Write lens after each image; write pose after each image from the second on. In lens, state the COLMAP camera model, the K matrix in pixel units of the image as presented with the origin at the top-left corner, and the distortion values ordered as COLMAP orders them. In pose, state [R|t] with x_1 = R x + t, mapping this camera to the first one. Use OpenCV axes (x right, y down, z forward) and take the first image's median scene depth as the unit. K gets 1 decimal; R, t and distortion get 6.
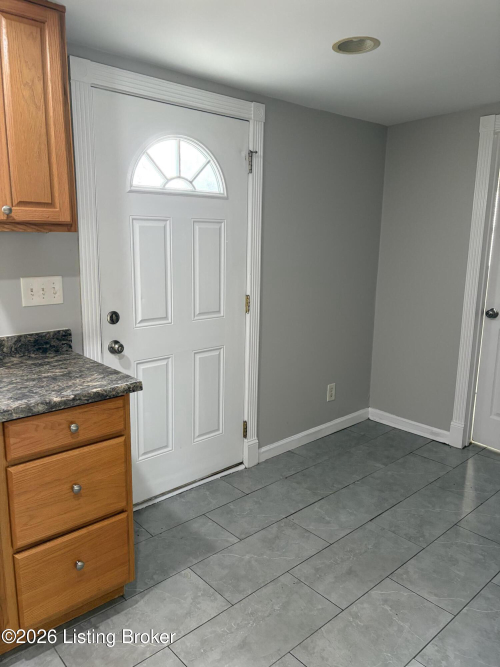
lens RADIAL K [[499.7, 0, 249.4], [0, 499.7, 330.5], [0, 0, 1]] dist [0.046971, -0.053143]
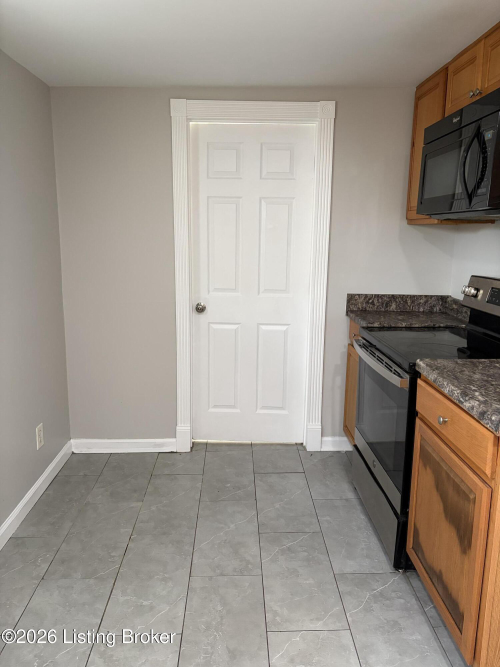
lens RADIAL K [[499.7, 0, 253.0], [0, 499.7, 336.1], [0, 0, 1]] dist [0.046971, -0.053143]
pose [[0.635096, -0.152908, 0.757148, -0.221656], [0.136944, 0.986972, 0.084453, -0.053572], [-0.760197, 0.050051, 0.647762, 0.324754]]
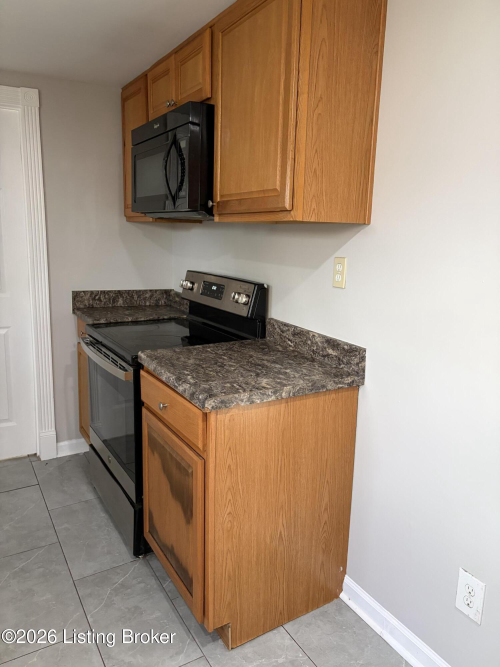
lens RADIAL K [[499.7, 0, 251.9], [0, 499.7, 330.9], [0, 0, 1]] dist [0.046971, -0.053143]
pose [[0.181845, -0.186521, 0.965475, -0.220695], [0.156922, 0.974767, 0.158760, -0.051030], [-0.970725, 0.122635, 0.206526, 0.293135]]
